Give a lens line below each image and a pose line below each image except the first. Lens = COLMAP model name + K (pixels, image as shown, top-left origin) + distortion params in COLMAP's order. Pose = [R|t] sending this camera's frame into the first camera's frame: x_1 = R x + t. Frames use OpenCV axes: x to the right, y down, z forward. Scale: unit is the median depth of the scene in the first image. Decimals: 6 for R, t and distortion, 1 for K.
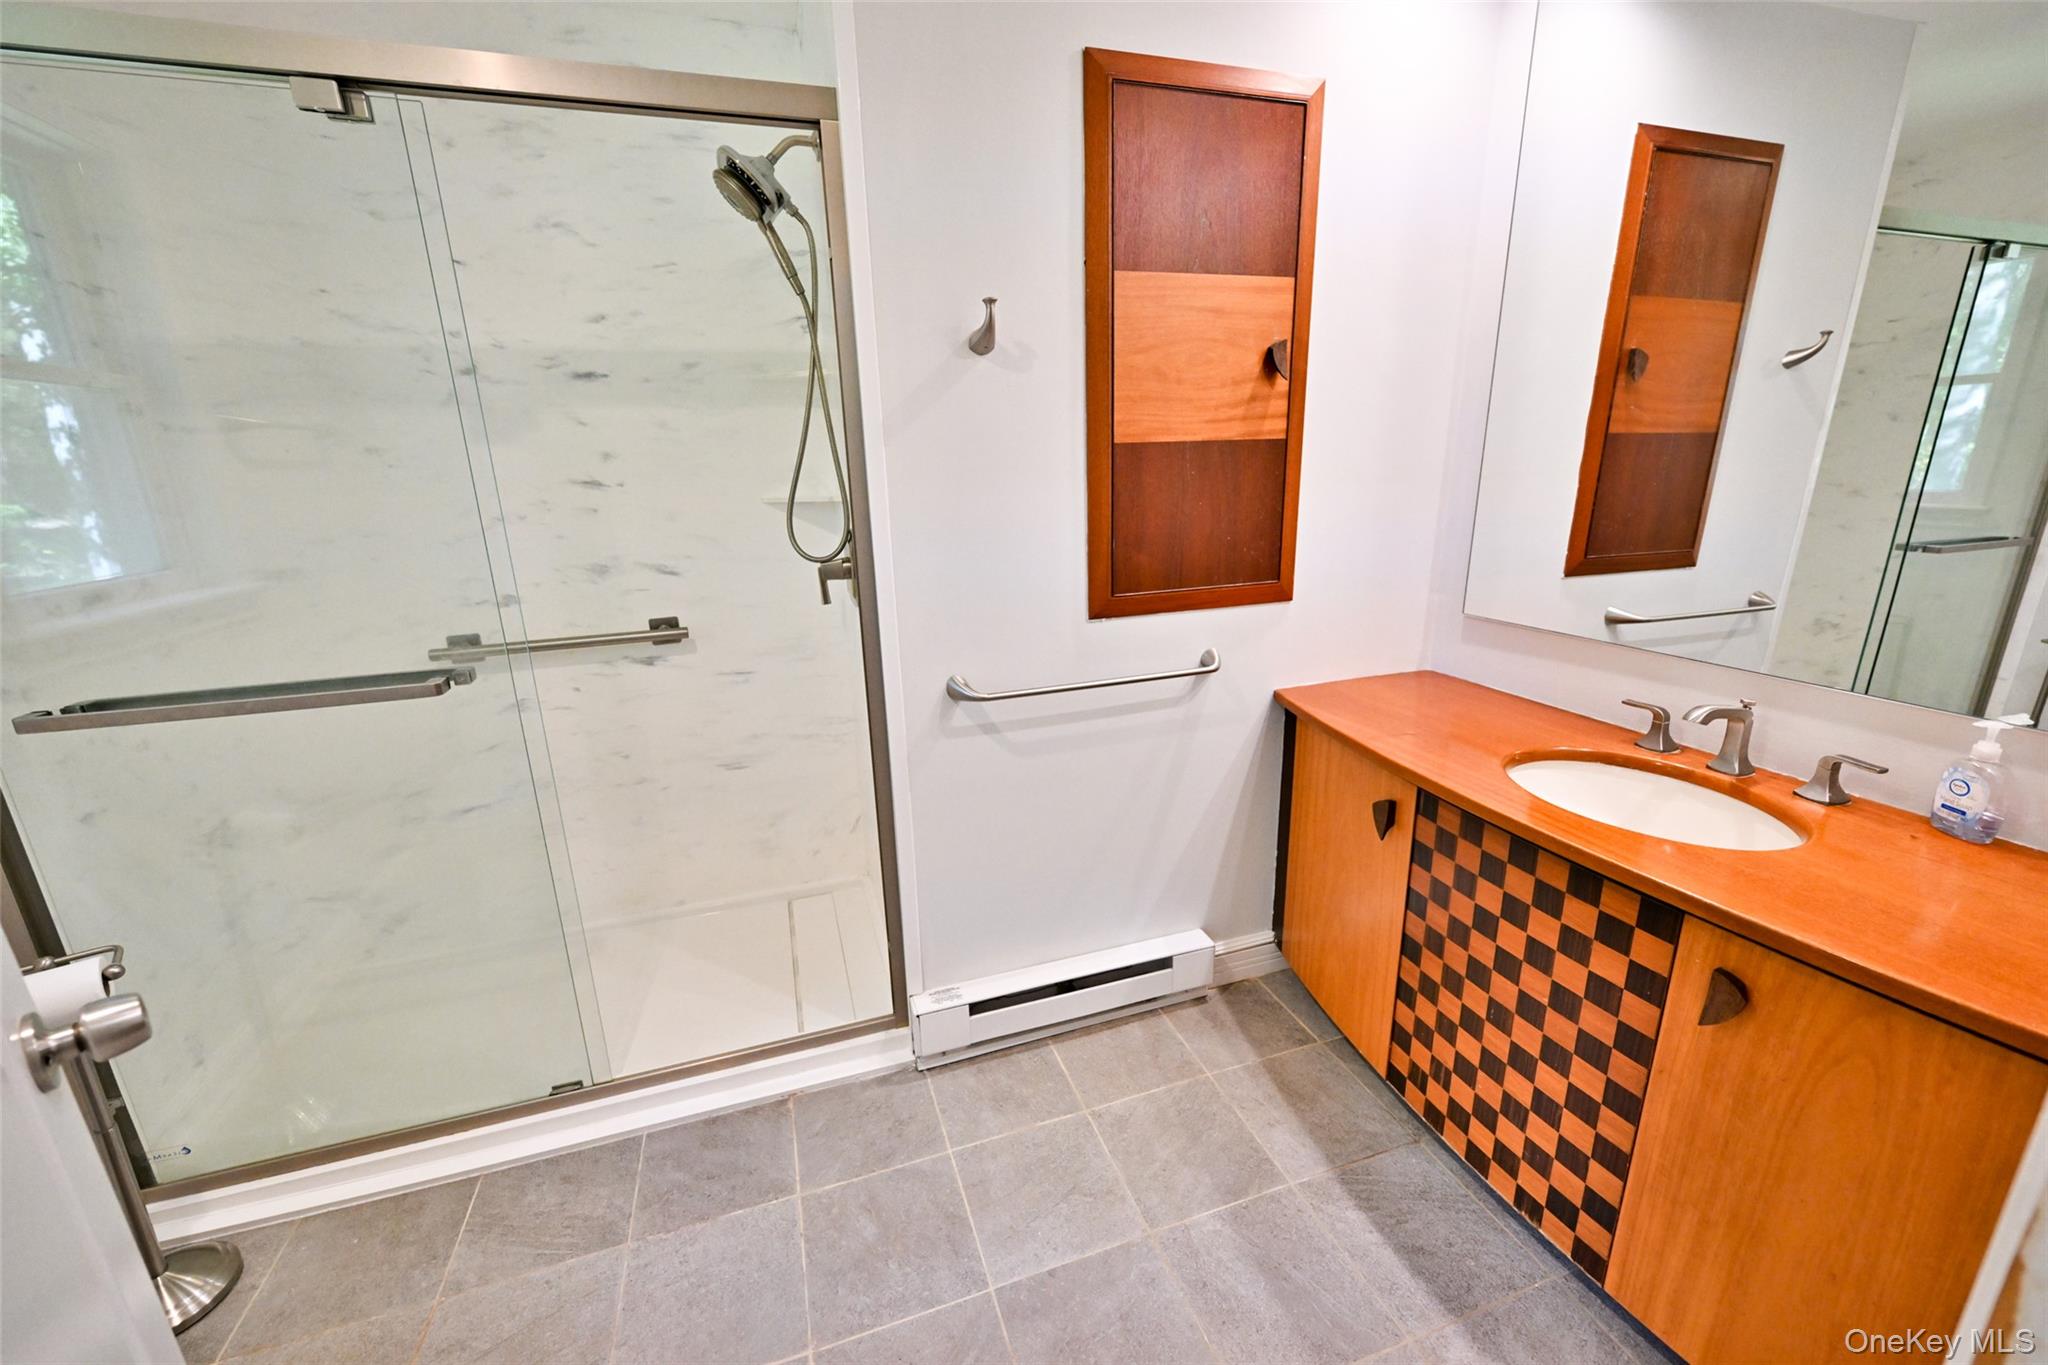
lens RADIAL K [[806.7, 0, 1026.9], [0, 806.7, 692.2], [0, 0, 1]] dist [-0.000573, 0.000374]
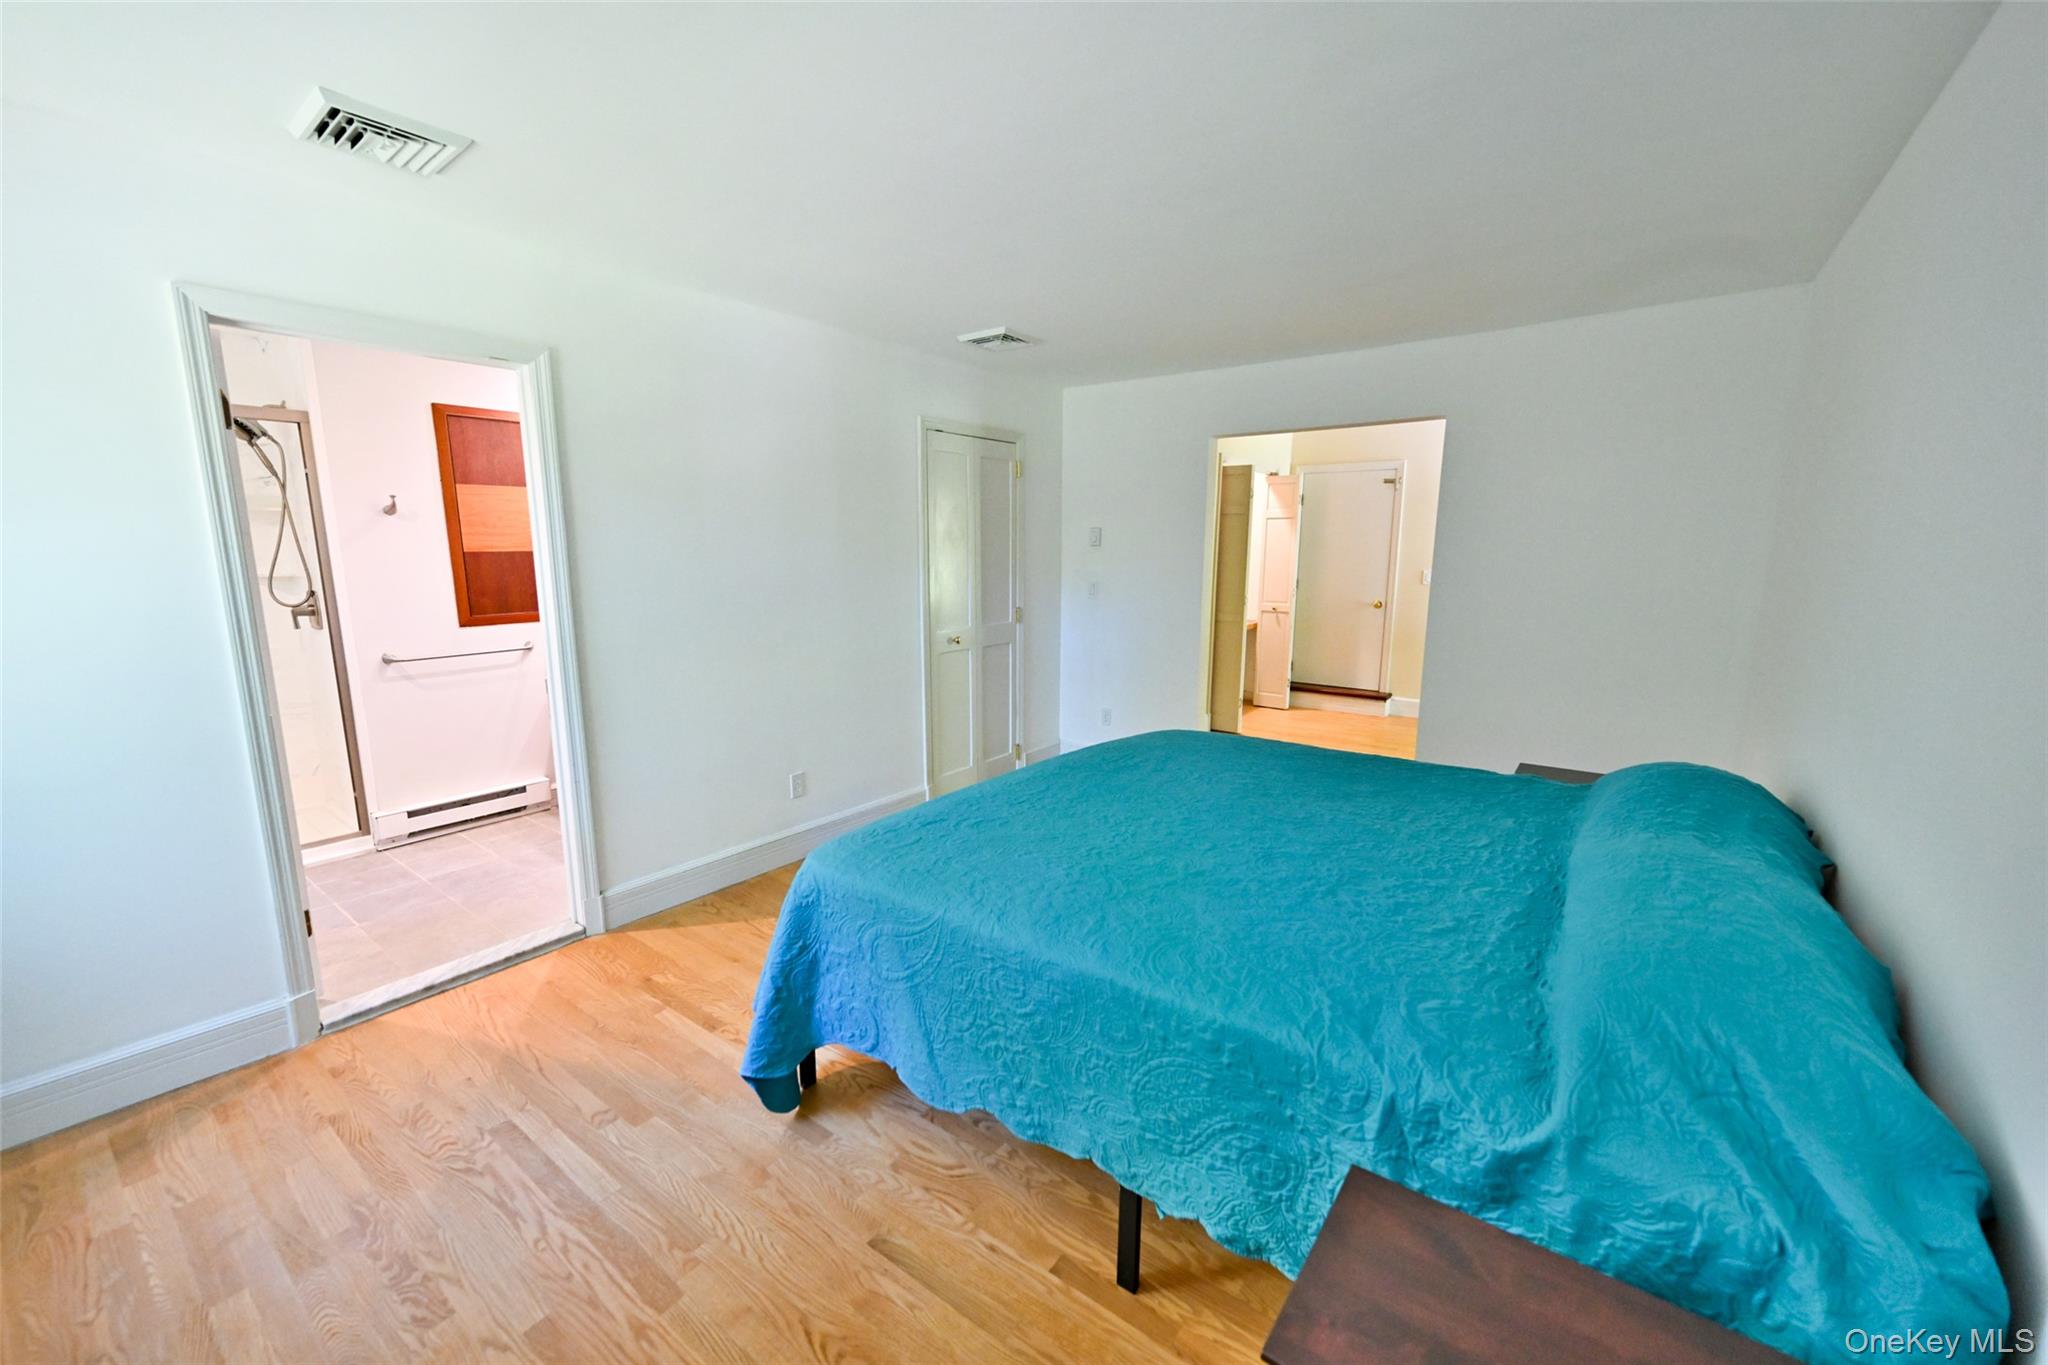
lens RADIAL K [[806.7, 0, 1015.0], [0, 806.7, 676.1], [0, 0, 1]] dist [-0.000573, 0.000374]
pose [[0.829964, -0.069945, 0.553414, 0.109707], [0.126673, 0.989821, -0.064872, 0.390033], [-0.543243, 0.123945, 0.830376, -1.709872]]
